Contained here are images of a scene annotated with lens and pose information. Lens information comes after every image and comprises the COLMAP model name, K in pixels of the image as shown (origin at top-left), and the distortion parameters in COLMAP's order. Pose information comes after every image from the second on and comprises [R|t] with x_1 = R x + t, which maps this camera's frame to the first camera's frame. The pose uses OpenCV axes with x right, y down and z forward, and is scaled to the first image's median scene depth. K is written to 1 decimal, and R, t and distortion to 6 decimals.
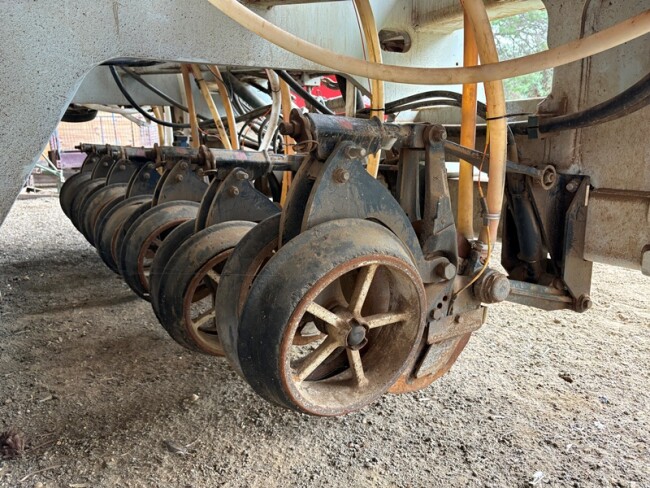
lens RADIAL K [[490.9, 0, 327.7], [0, 490.9, 247.0], [0, 0, 1]] dist [0.038992, -0.039559]
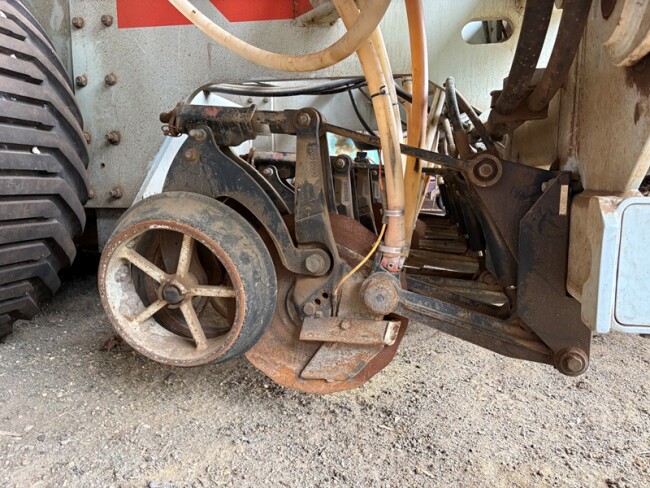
lens RADIAL K [[490.9, 0, 331.8], [0, 490.9, 241.1], [0, 0, 1]] dist [0.038992, -0.039559]
pose [[0.724878, 0.100734, -0.681473, 0.891898], [-0.156269, 0.987507, -0.020251, 0.020515], [0.670919, 0.121173, 0.731563, 0.334108]]
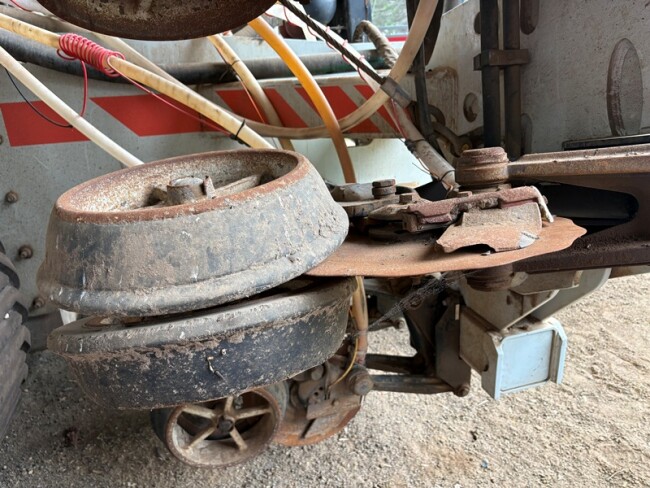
lens RADIAL K [[490.9, 0, 326.6], [0, 490.9, 246.1], [0, 0, 1]] dist [0.038992, -0.039559]
pose [[0.958858, 0.055407, -0.278426, 0.634973], [-0.018836, 0.991025, 0.132345, -0.489196], [0.283260, -0.121656, 0.951296, -0.265368]]
